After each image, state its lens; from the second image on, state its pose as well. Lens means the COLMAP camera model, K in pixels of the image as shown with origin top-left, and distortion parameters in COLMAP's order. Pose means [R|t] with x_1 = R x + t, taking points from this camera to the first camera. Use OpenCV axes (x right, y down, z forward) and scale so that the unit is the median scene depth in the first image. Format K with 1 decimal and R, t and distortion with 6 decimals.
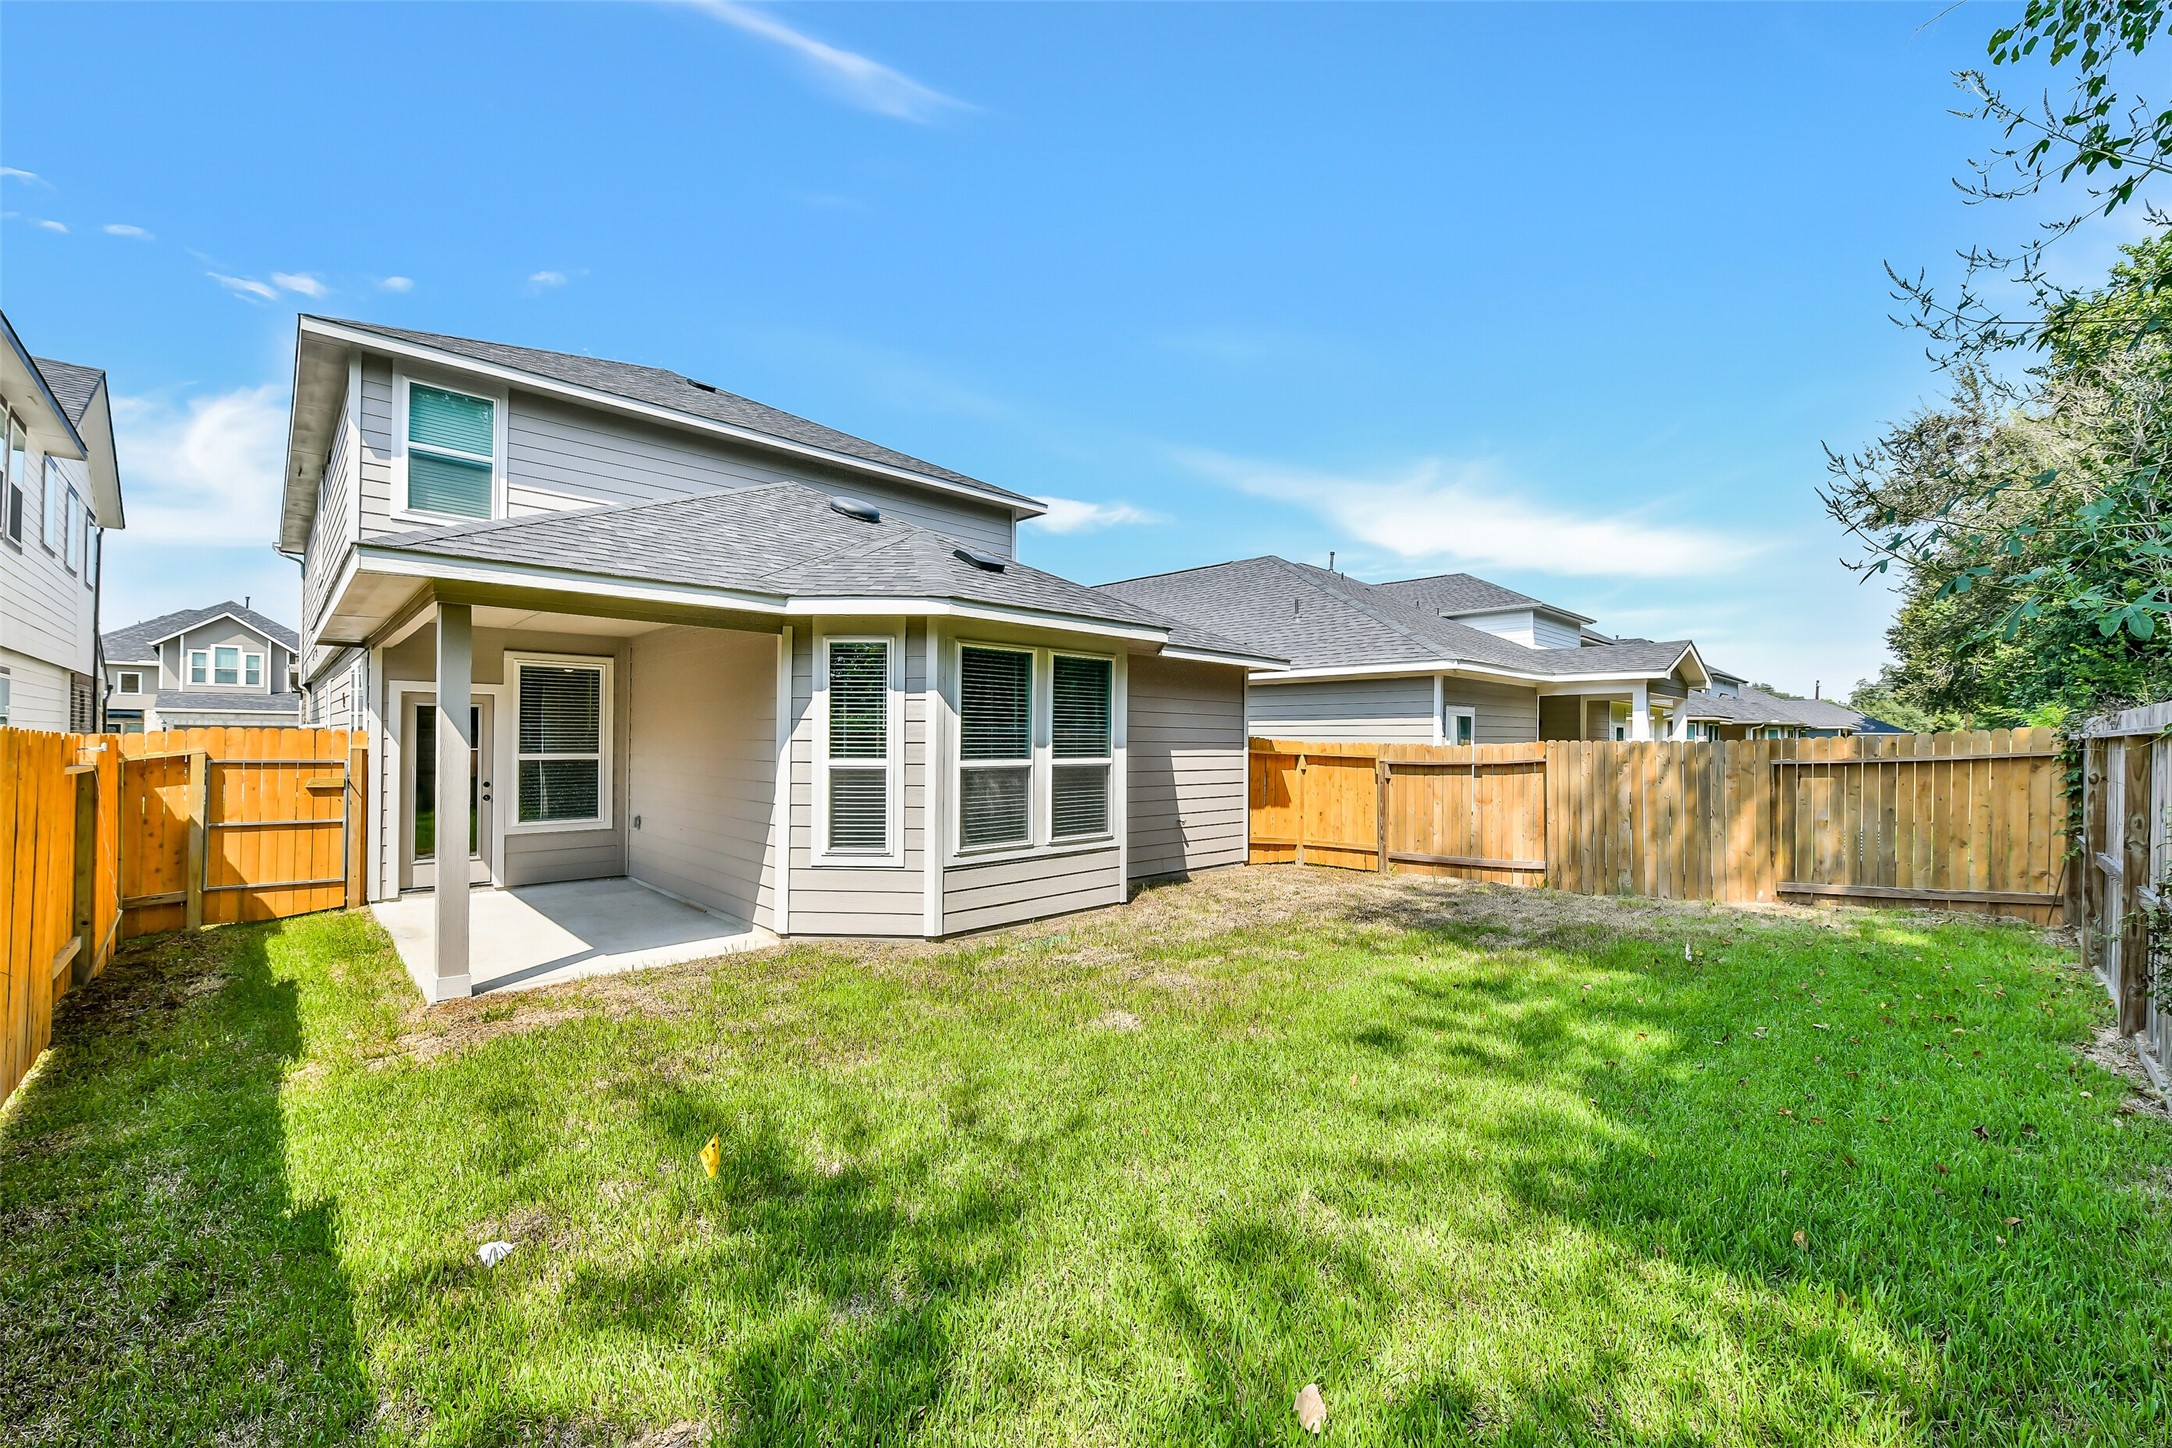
lens RADIAL K [[872.1, 0, 1103.0], [0, 872.1, 733.7], [0, 0, 1]] dist [-0.001126, -0.000109]
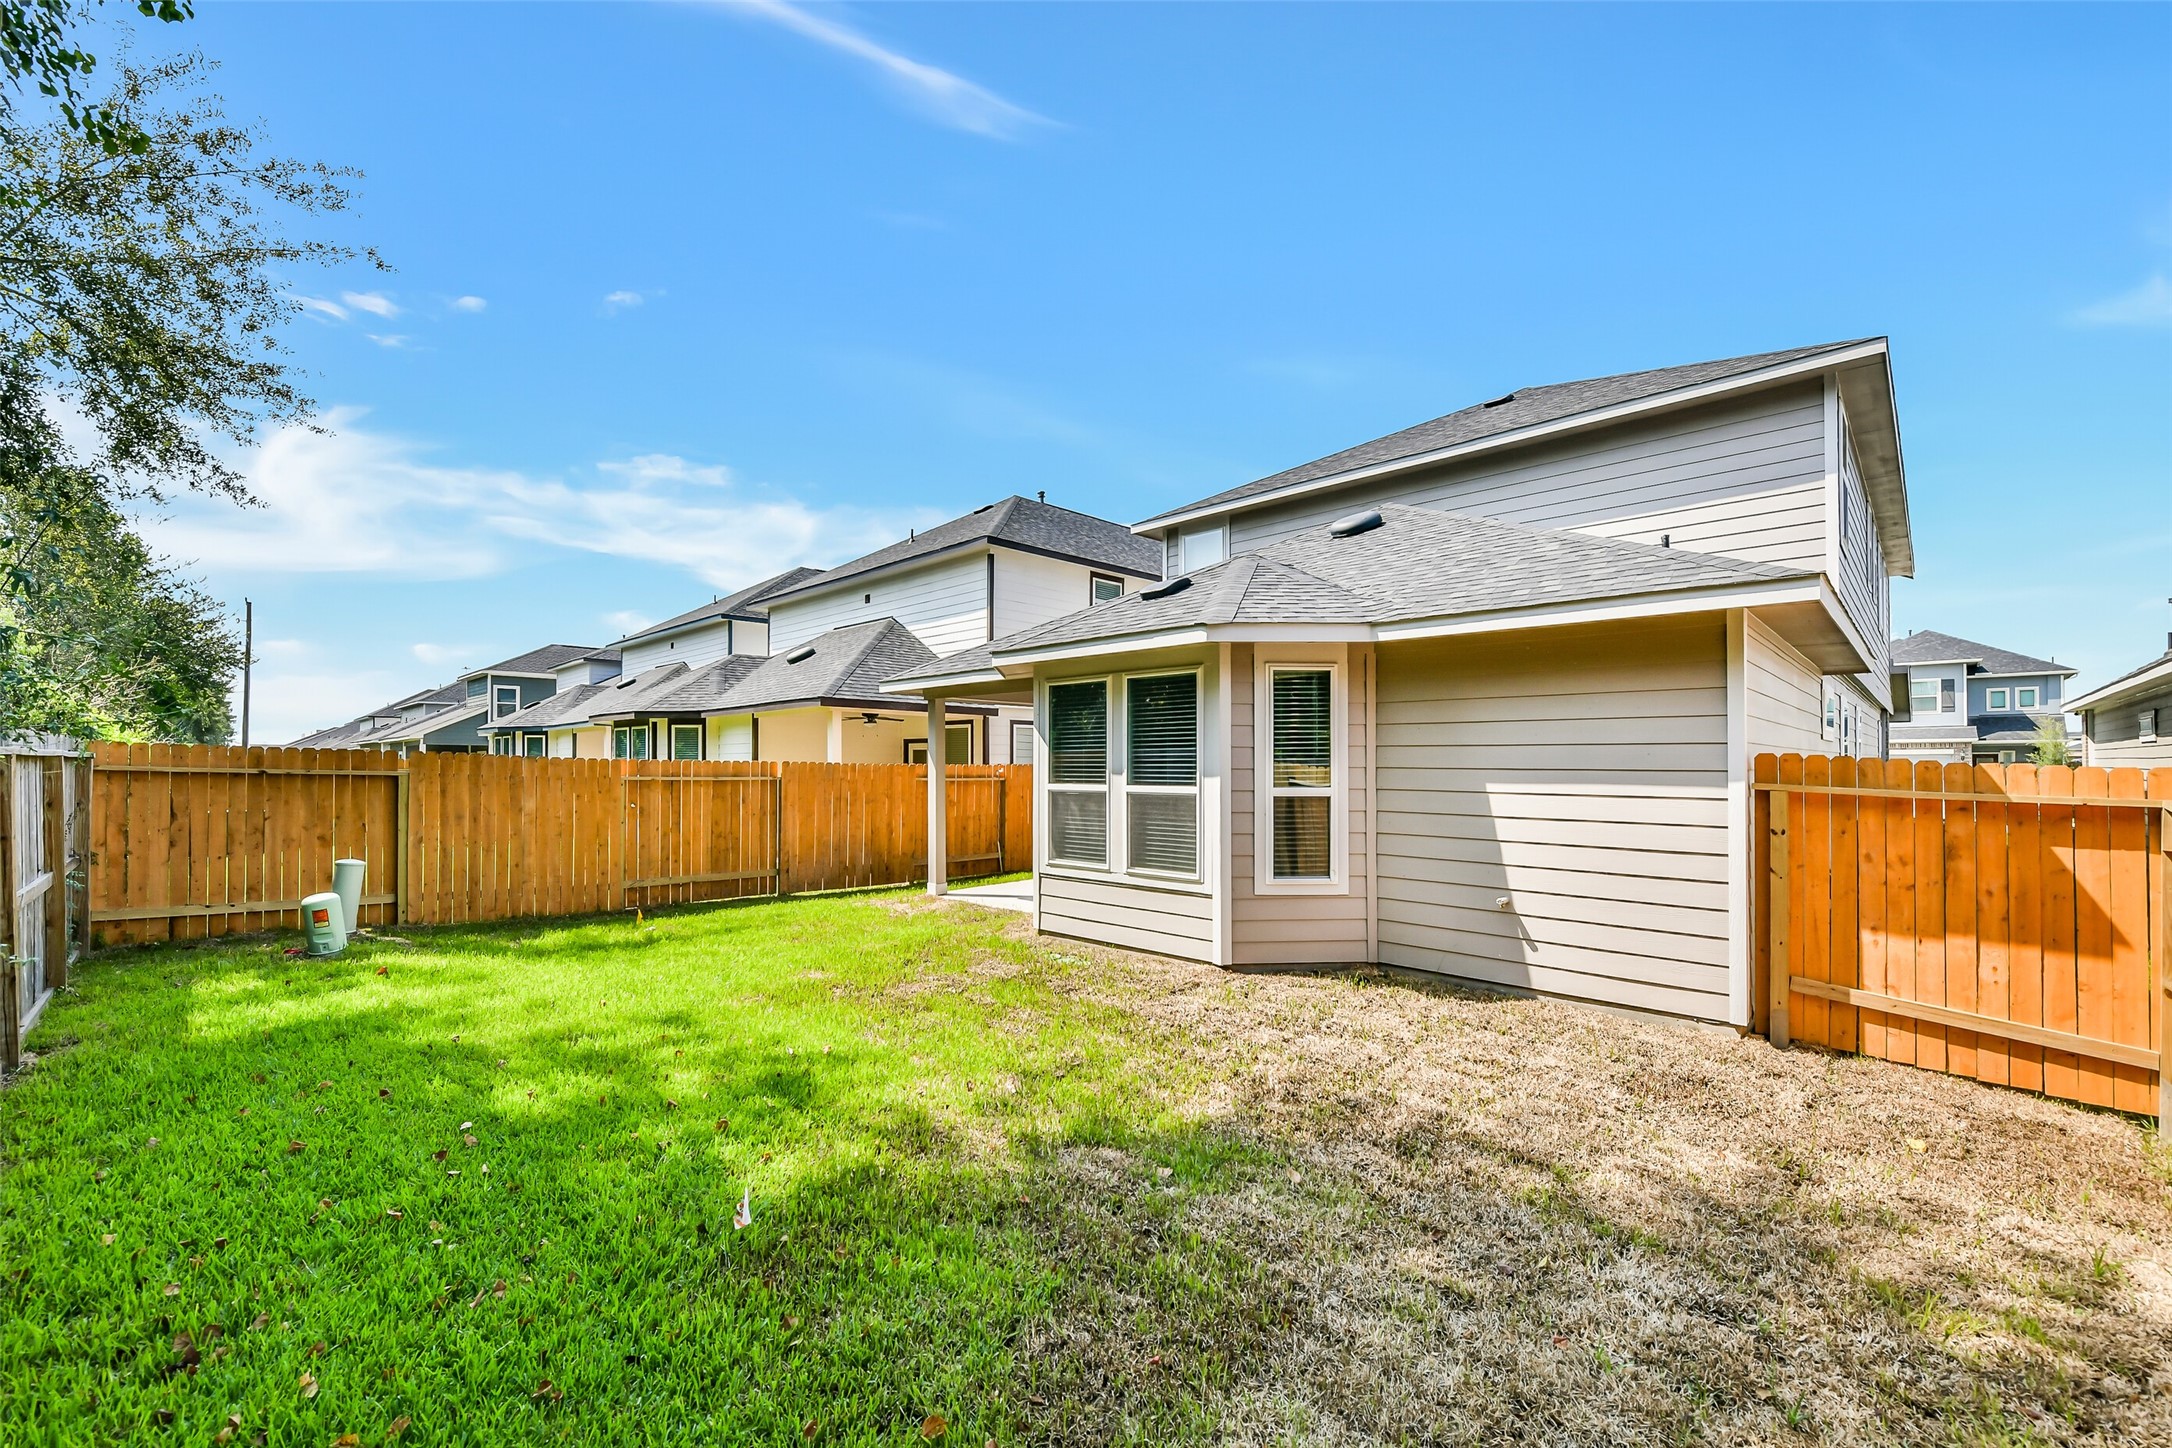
lens RADIAL K [[872.1, 0, 1075.7], [0, 872.1, 757.2], [0, 0, 1]] dist [-0.001126, -0.000109]
pose [[0.012917, -0.009346, -0.999873, 0.900280], [0.008623, 0.999920, -0.009235, 0.005603], [0.999879, -0.008503, 0.012996, 0.920583]]
